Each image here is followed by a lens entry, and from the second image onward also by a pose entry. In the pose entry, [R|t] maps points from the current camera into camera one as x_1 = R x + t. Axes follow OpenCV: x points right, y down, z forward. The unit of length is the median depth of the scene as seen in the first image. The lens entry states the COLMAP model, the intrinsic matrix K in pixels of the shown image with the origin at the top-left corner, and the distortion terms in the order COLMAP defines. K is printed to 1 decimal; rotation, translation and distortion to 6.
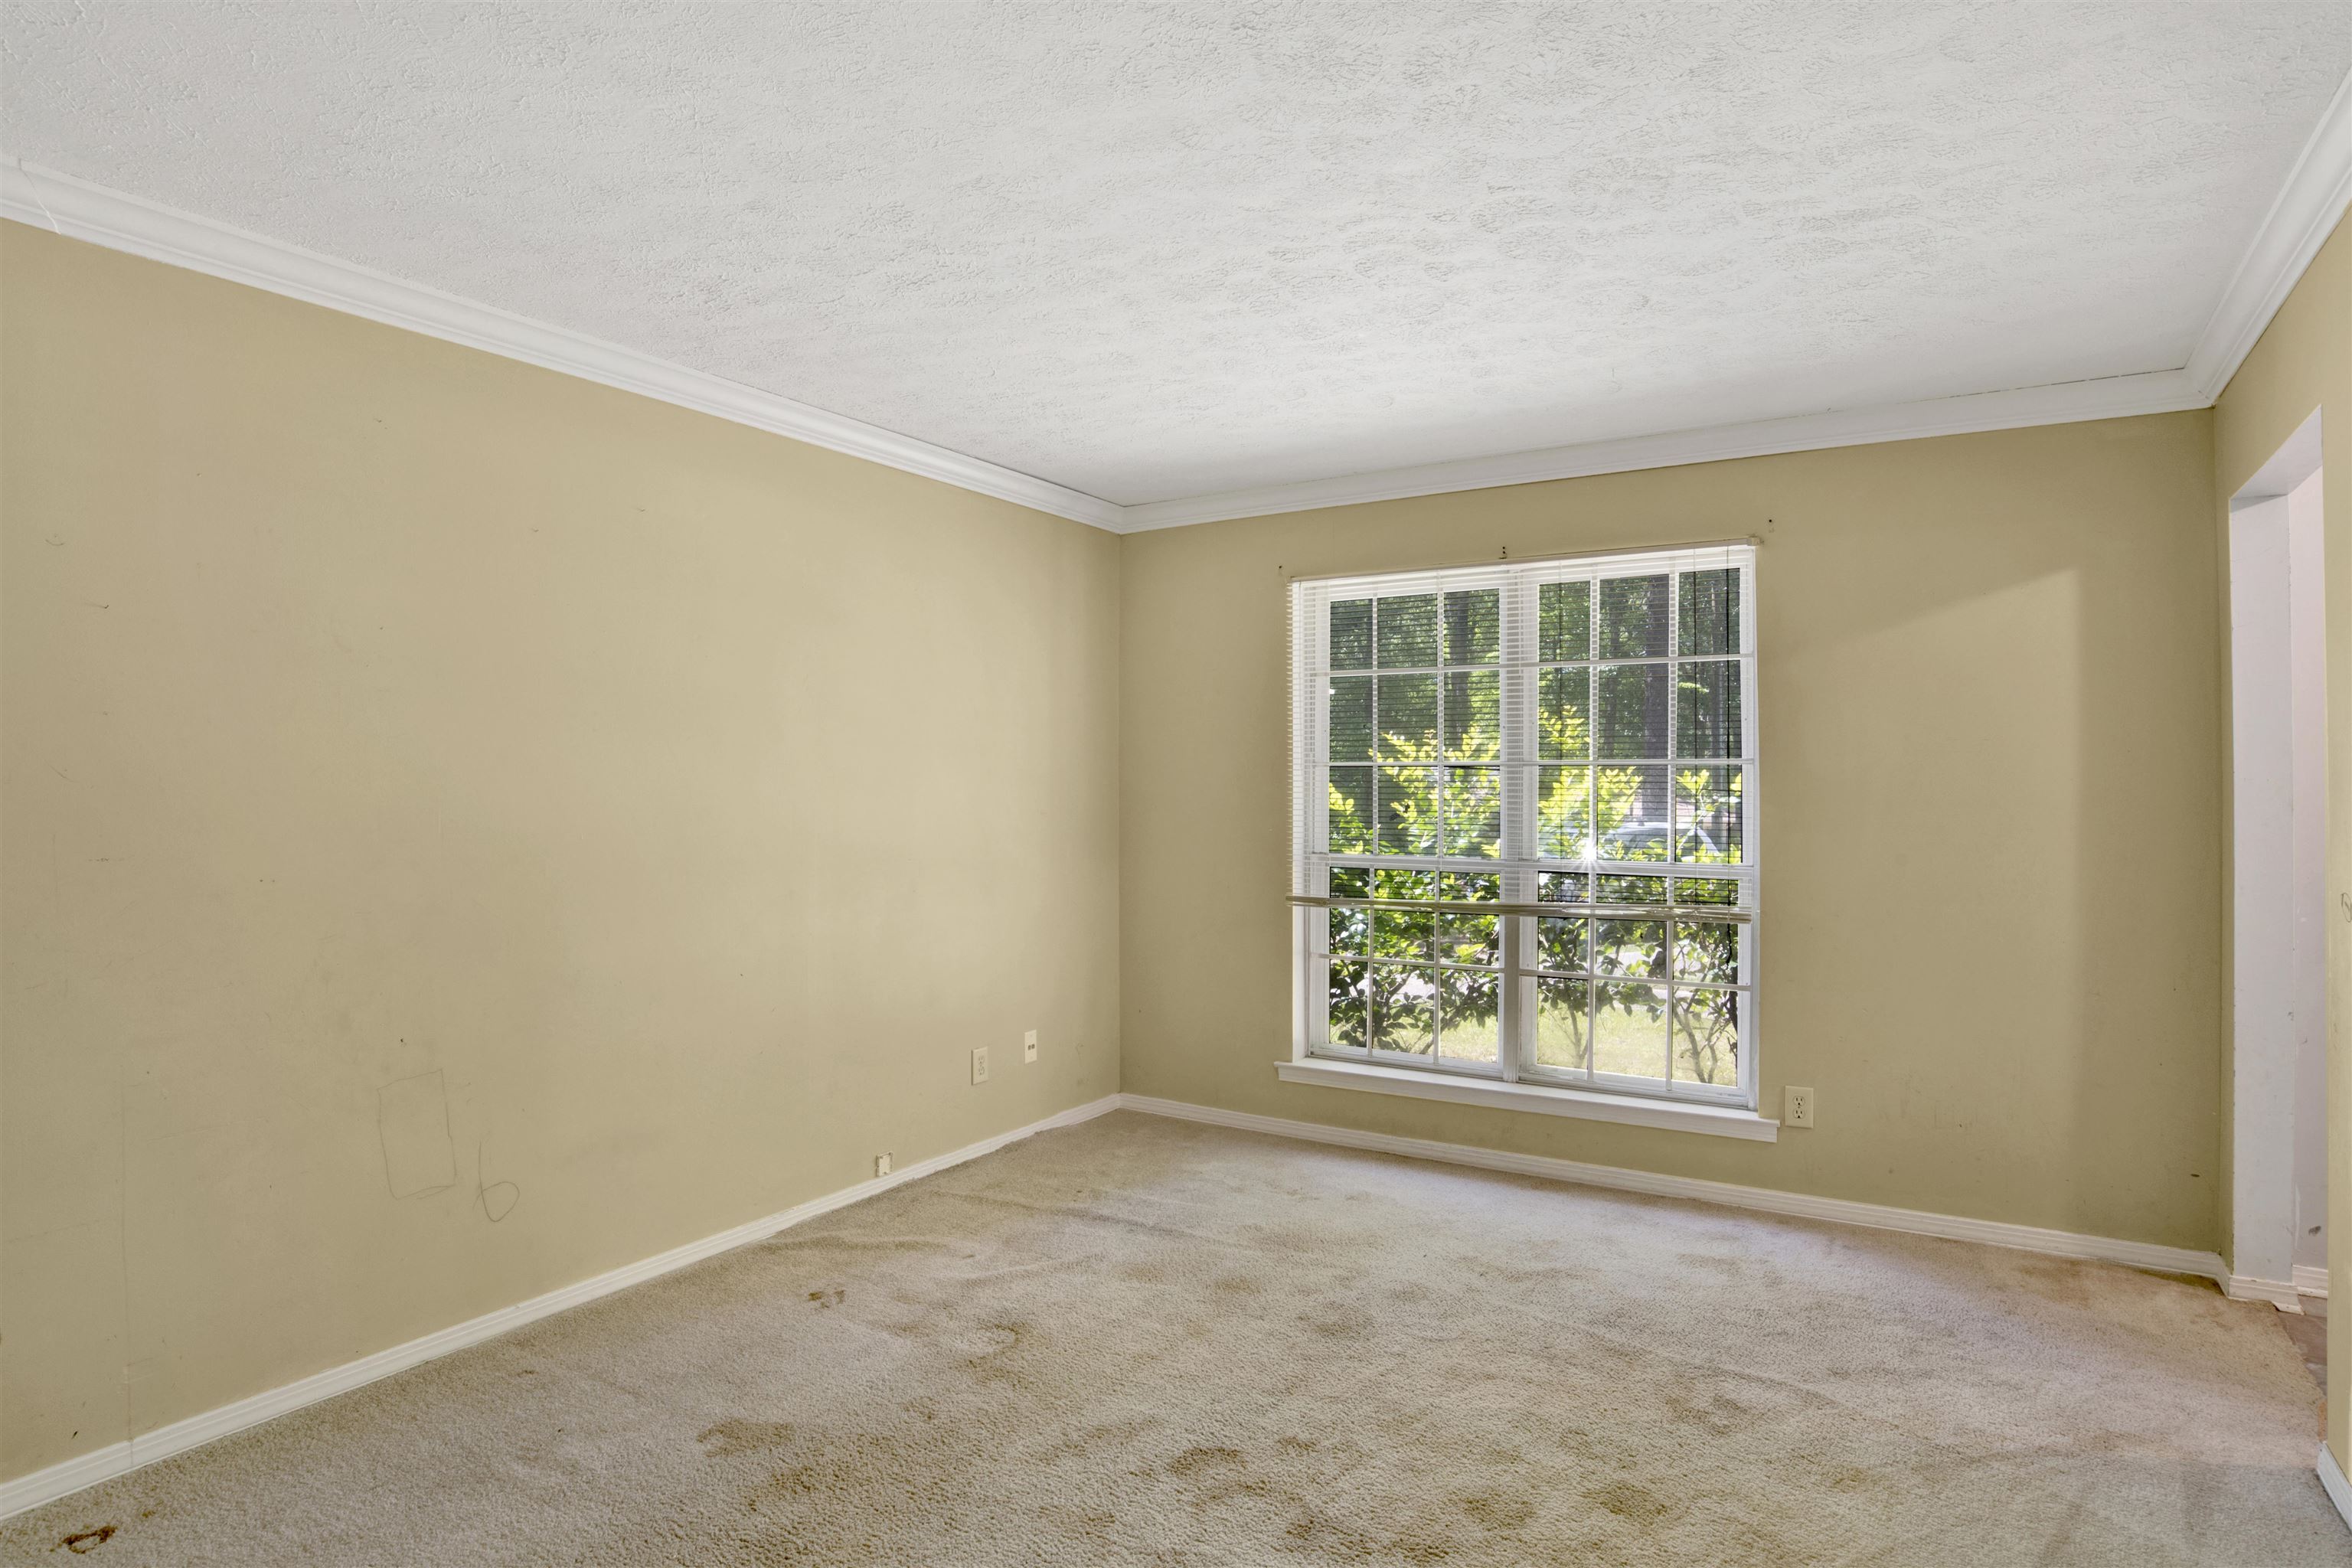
lens RADIAL K [[1248.5, 0, 1189.8], [0, 1248.5, 774.7], [0, 0, 1]] dist [-0.064972, 0.024622]
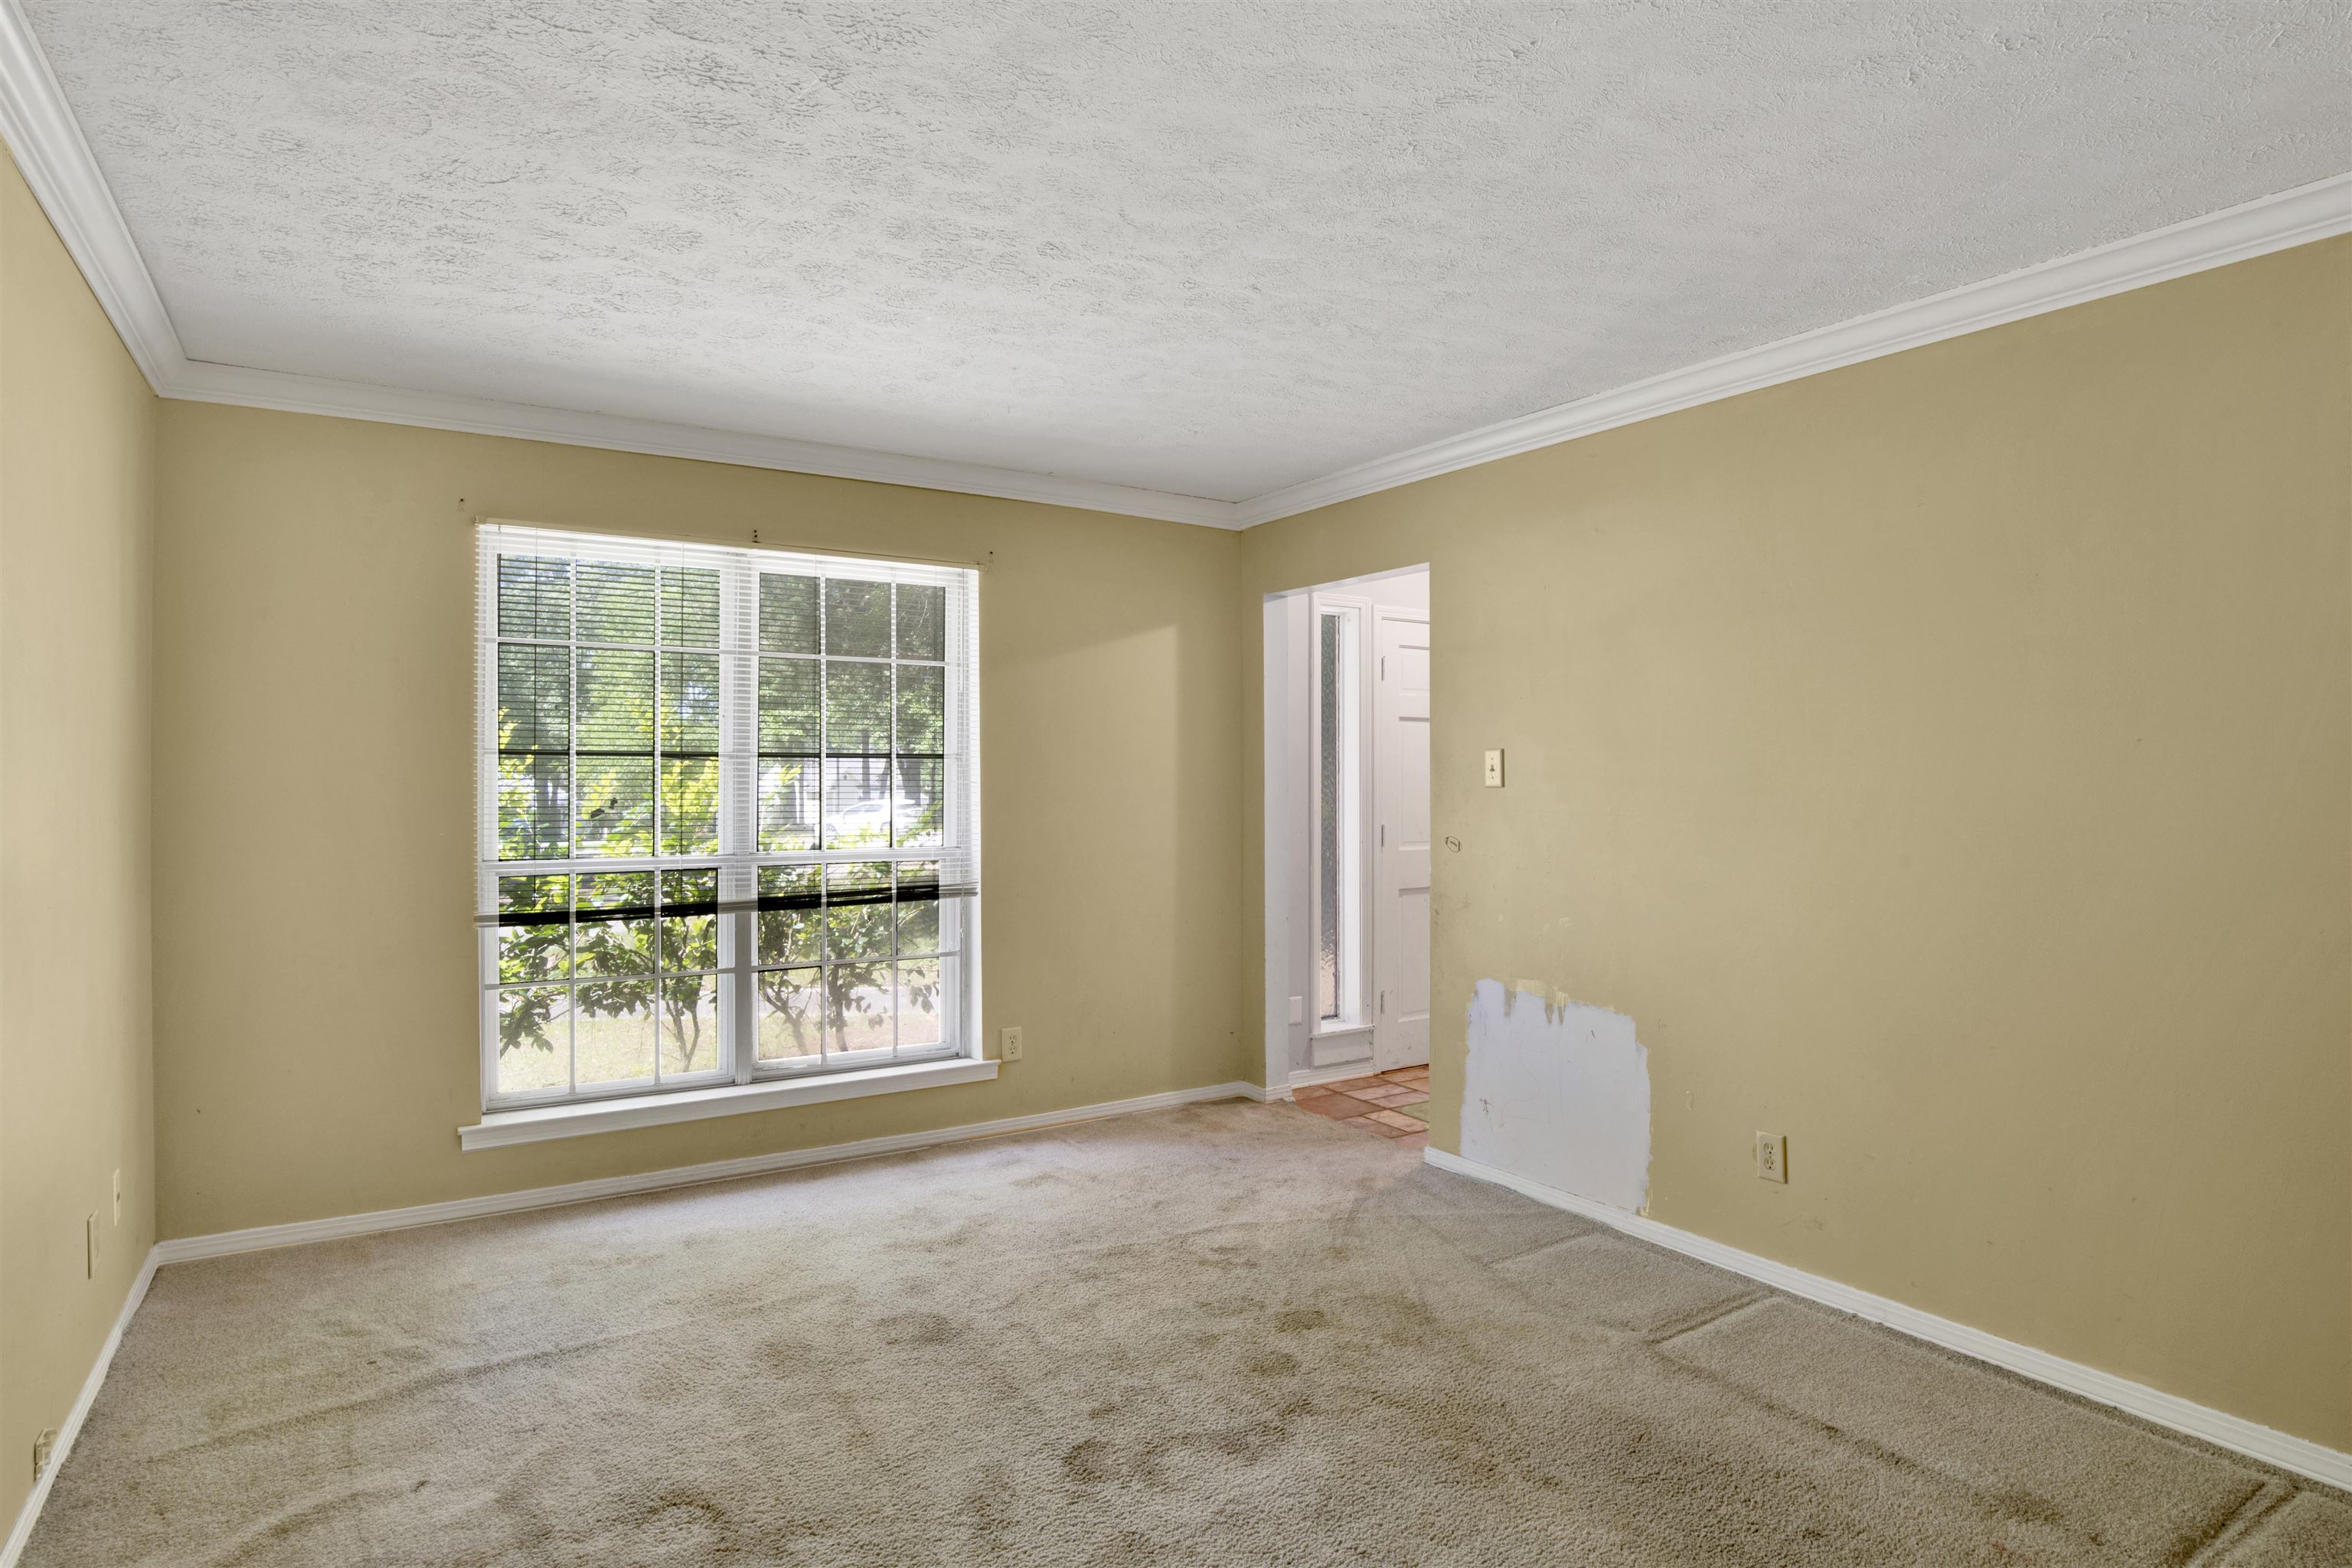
lens RADIAL K [[1248.5, 0, 1189.8], [0, 1248.5, 774.7], [0, 0, 1]] dist [-0.064972, 0.024622]
pose [[0.429579, 0.002771, 0.903025, -0.620816], [-0.010707, 0.999941, 0.002025, 0.001165], [-0.902966, -0.010539, 0.429583, 0.369314]]
